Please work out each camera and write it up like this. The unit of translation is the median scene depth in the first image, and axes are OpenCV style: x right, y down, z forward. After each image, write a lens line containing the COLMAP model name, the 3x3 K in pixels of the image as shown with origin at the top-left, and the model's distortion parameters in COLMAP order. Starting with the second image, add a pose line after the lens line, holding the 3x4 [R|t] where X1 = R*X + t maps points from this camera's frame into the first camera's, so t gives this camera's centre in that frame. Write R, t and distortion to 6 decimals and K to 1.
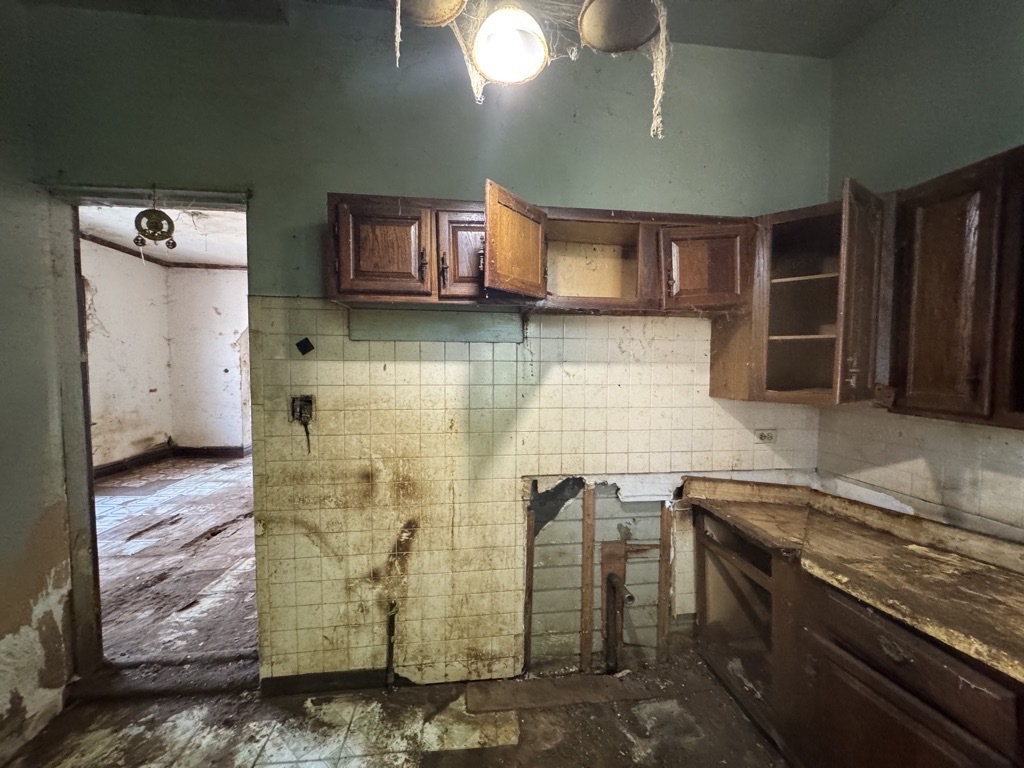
lens RADIAL K [[407.7, 0, 510.3], [0, 407.7, 382.3], [0, 0, 1]] dist [-0.003793, 0.000884]
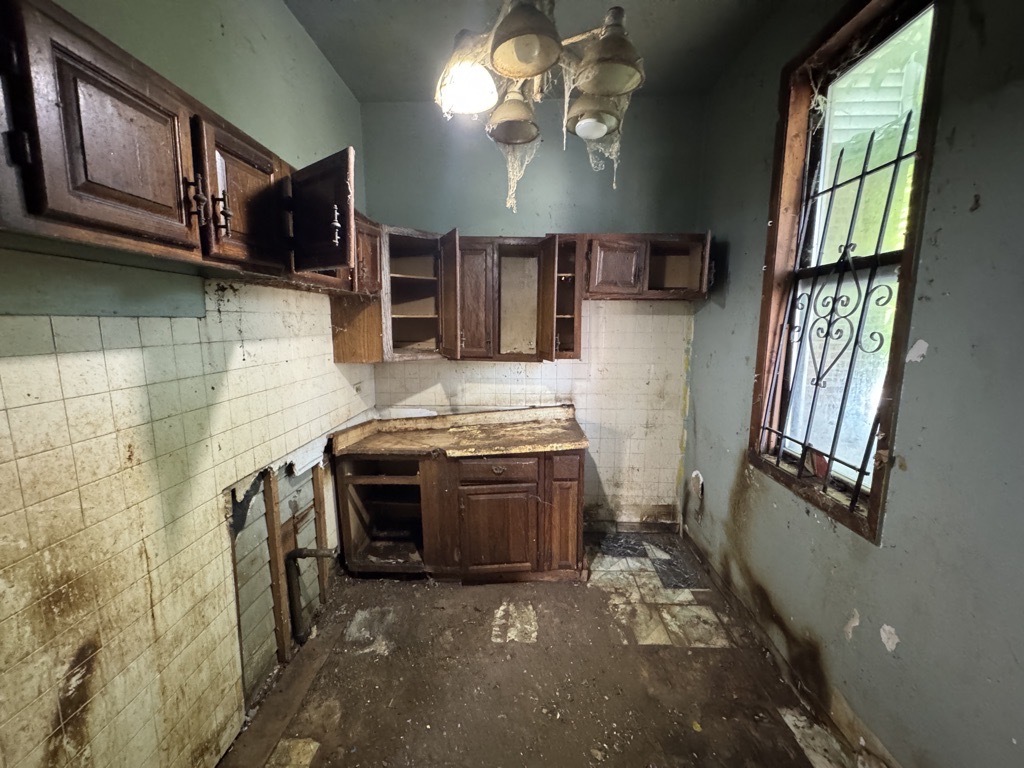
lens RADIAL K [[407.7, 0, 512.2], [0, 407.7, 381.0], [0, 0, 1]] dist [-0.003793, 0.000884]
pose [[0.150263, -0.150109, 0.977184, -0.635309], [0.042799, 0.988467, 0.145261, -0.067277], [-0.987719, 0.019995, 0.154954, 0.339618]]
